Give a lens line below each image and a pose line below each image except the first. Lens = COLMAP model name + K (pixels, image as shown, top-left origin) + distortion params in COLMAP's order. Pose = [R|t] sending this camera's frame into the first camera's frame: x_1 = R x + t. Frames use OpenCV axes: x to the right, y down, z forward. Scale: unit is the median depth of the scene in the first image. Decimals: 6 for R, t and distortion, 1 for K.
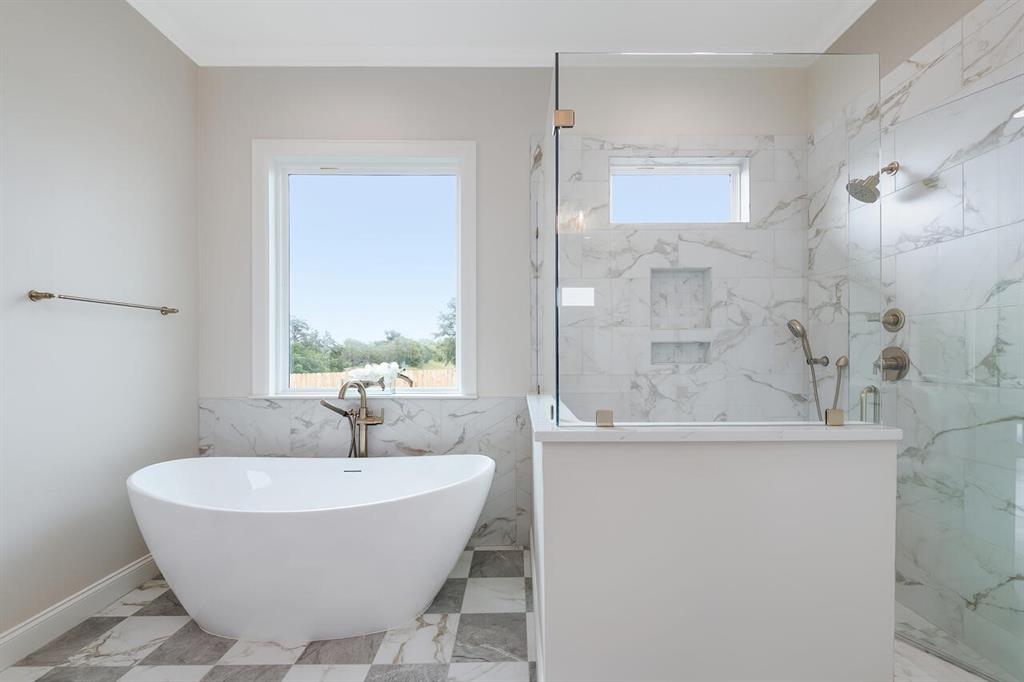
lens RADIAL K [[411.2, 0, 515.9], [0, 411.2, 350.4], [0, 0, 1]] dist [0.000820, 0.000170]
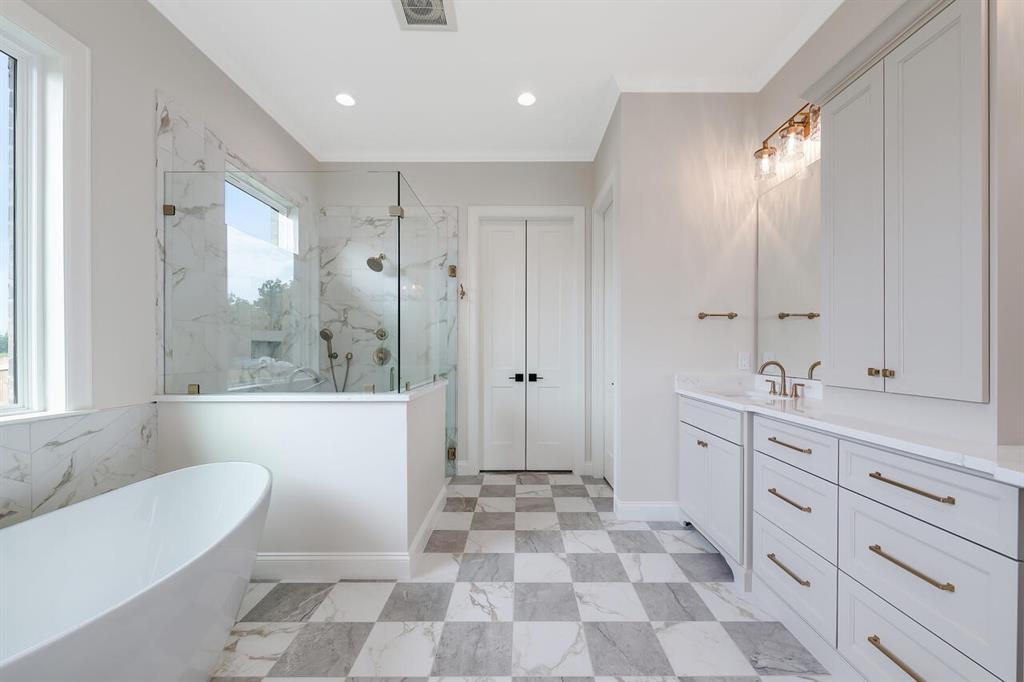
lens RADIAL K [[411.2, 0, 515.9], [0, 411.2, 350.4], [0, 0, 1]] dist [0.000820, 0.000170]
pose [[0.015456, 0.004066, 0.999872, -0.799159], [-0.007210, 0.999966, -0.003955, 0.006172], [-0.999855, -0.007148, 0.015484, 0.254923]]
